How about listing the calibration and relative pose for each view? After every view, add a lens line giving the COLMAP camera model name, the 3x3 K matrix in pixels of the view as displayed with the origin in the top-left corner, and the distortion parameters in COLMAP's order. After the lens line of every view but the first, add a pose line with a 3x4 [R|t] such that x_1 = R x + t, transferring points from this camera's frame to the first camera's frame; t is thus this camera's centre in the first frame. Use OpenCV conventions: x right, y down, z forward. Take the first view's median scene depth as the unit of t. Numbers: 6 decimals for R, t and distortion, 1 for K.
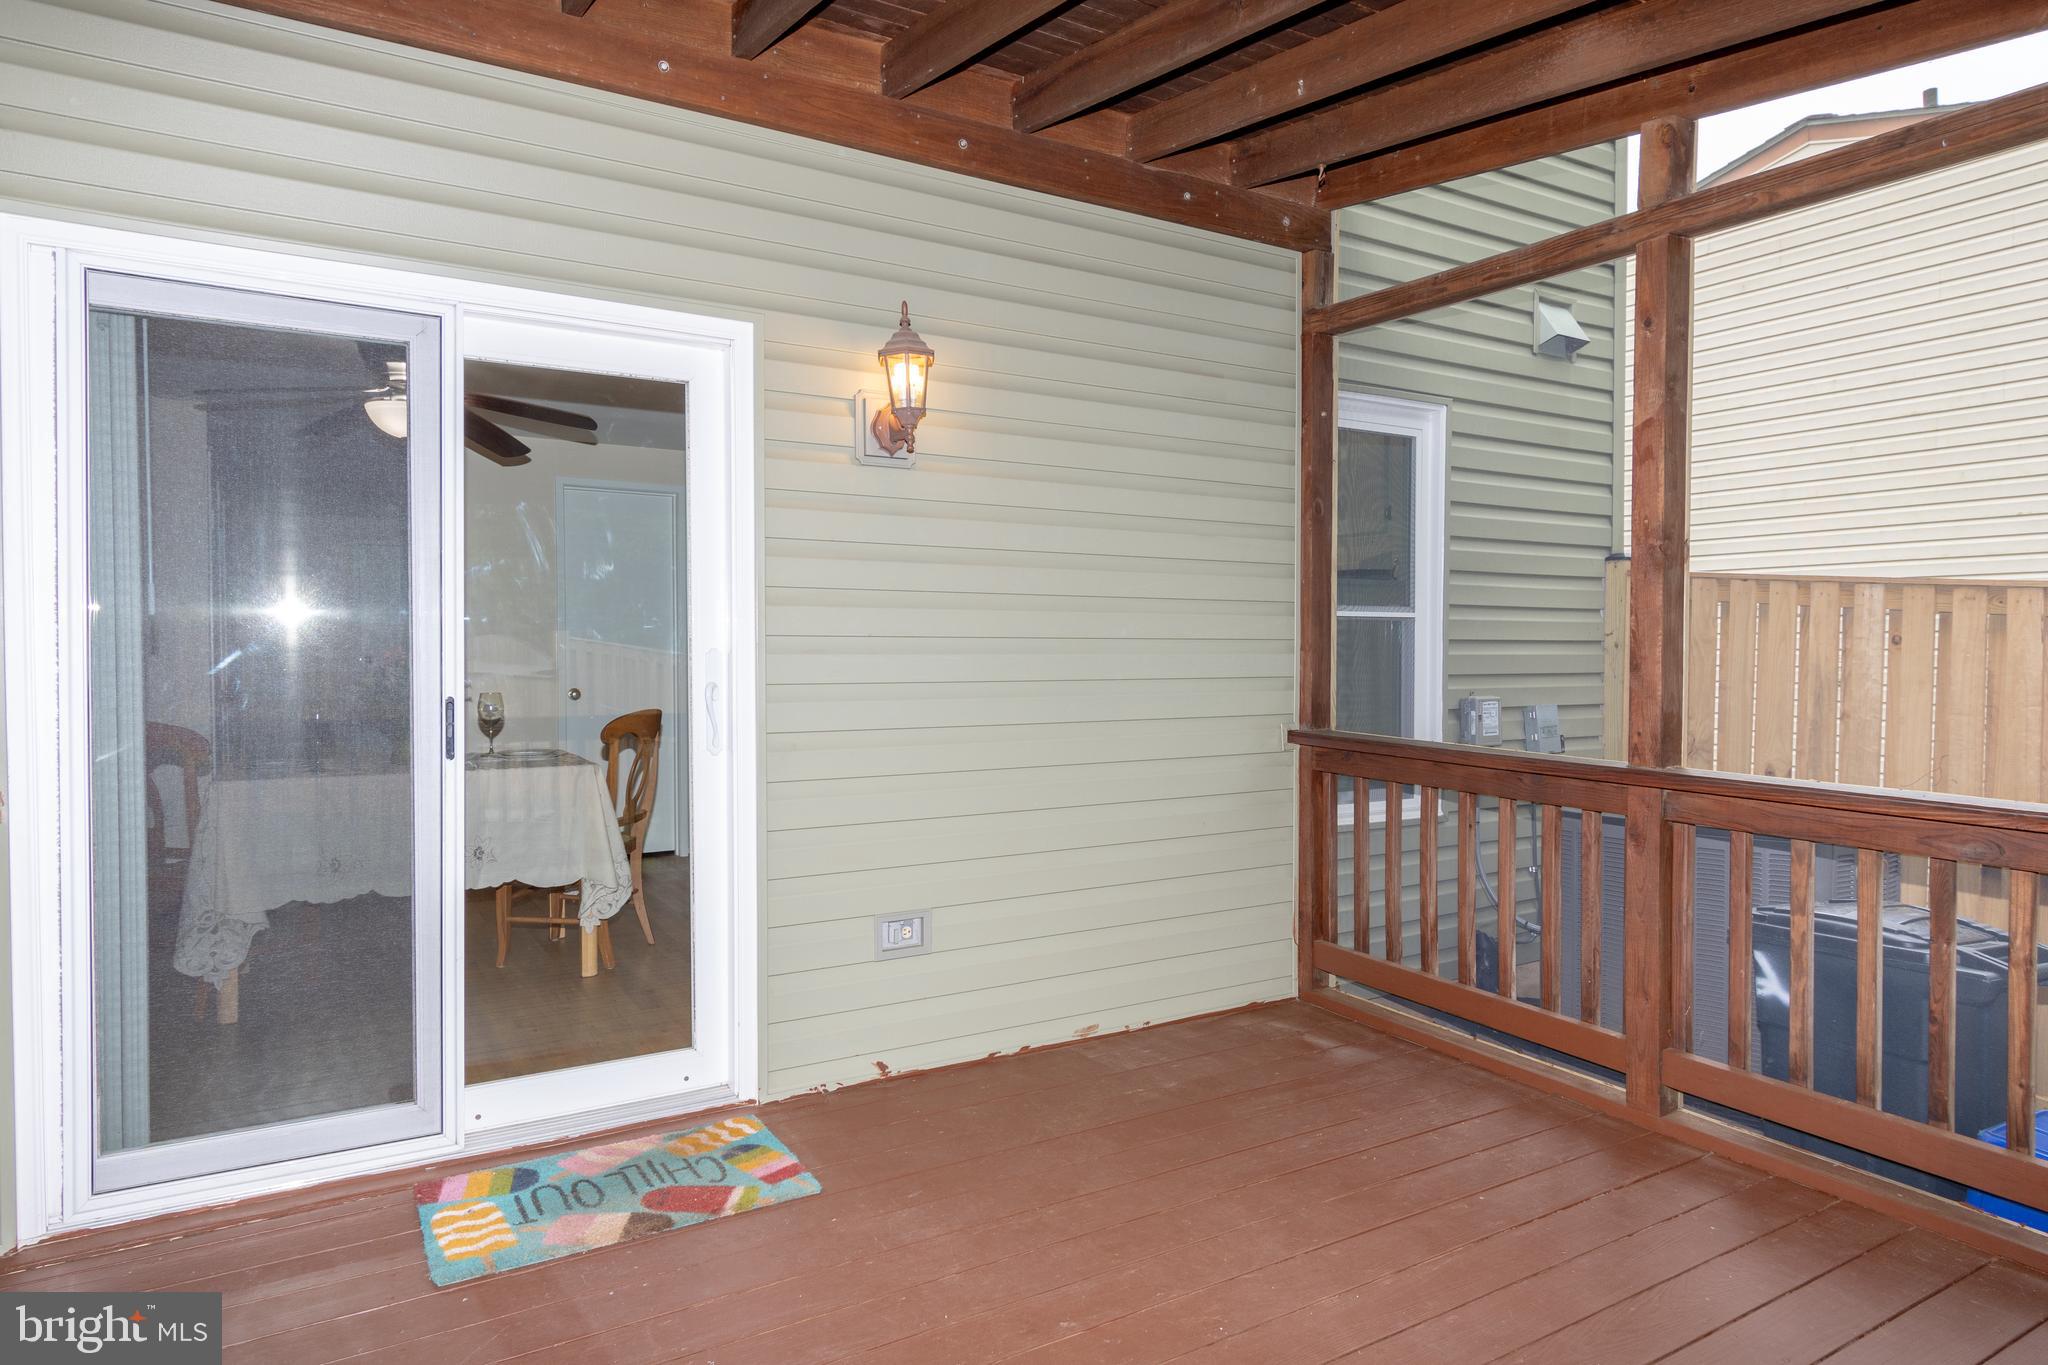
lens RADIAL K [[1222.4, 0, 1024.0], [0, 1222.4, 682.5], [0, 0, 1]] dist [-0.002044, 0.000712]
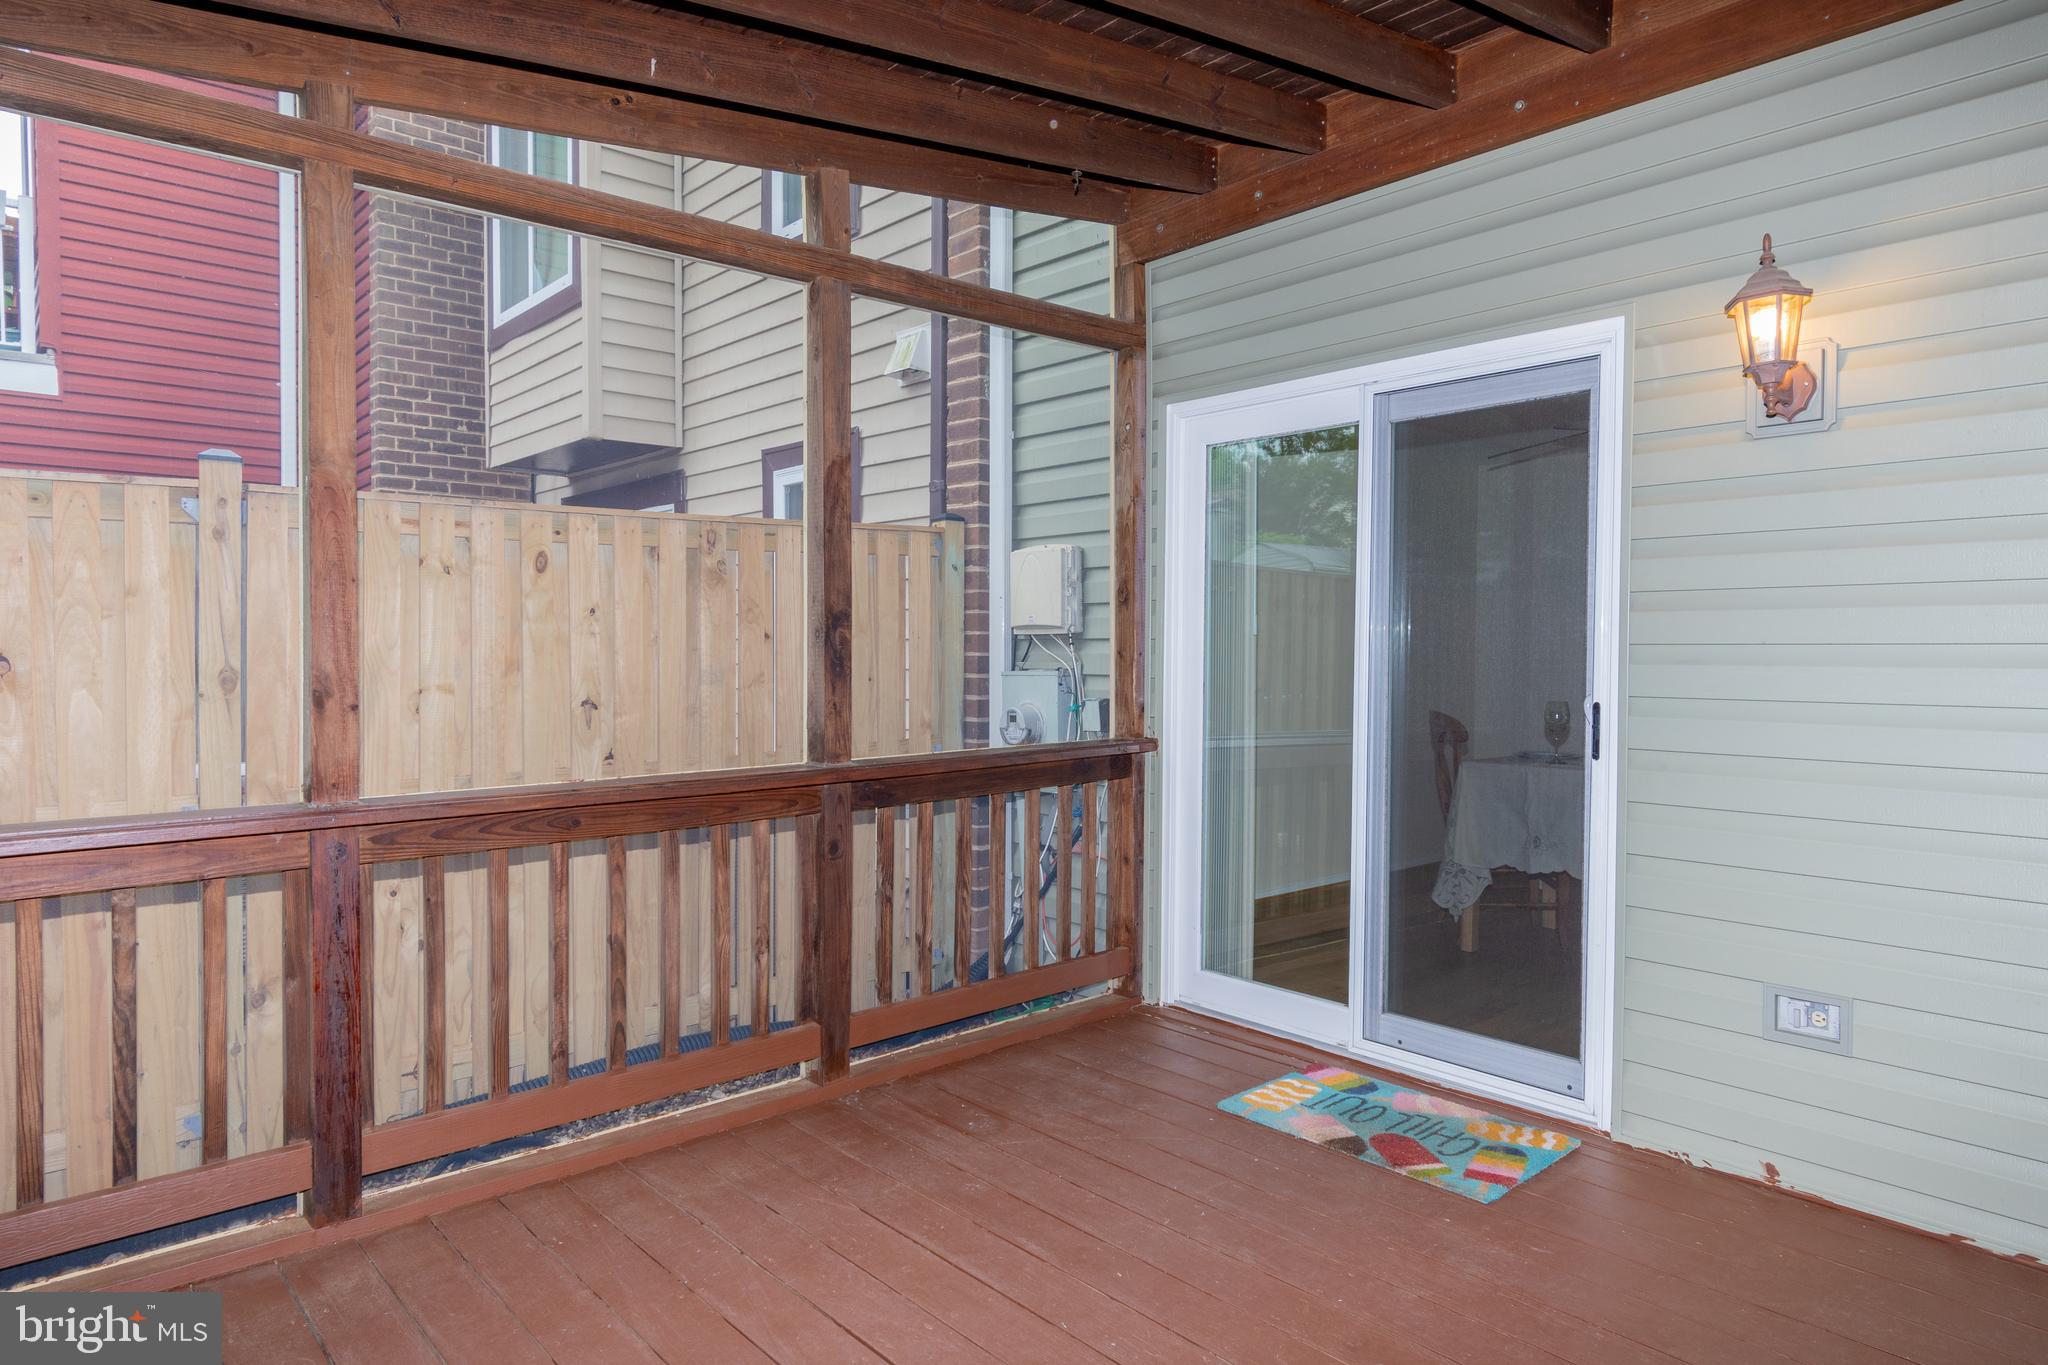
lens RADIAL K [[1222.4, 0, 1024.0], [0, 1222.4, 682.5], [0, 0, 1]] dist [-0.002044, 0.000712]
pose [[0.173094, 0.020823, -0.984685, 0.687416], [-0.032421, 0.999355, 0.015434, -0.009234], [0.984372, 0.029253, 0.173657, 0.413455]]
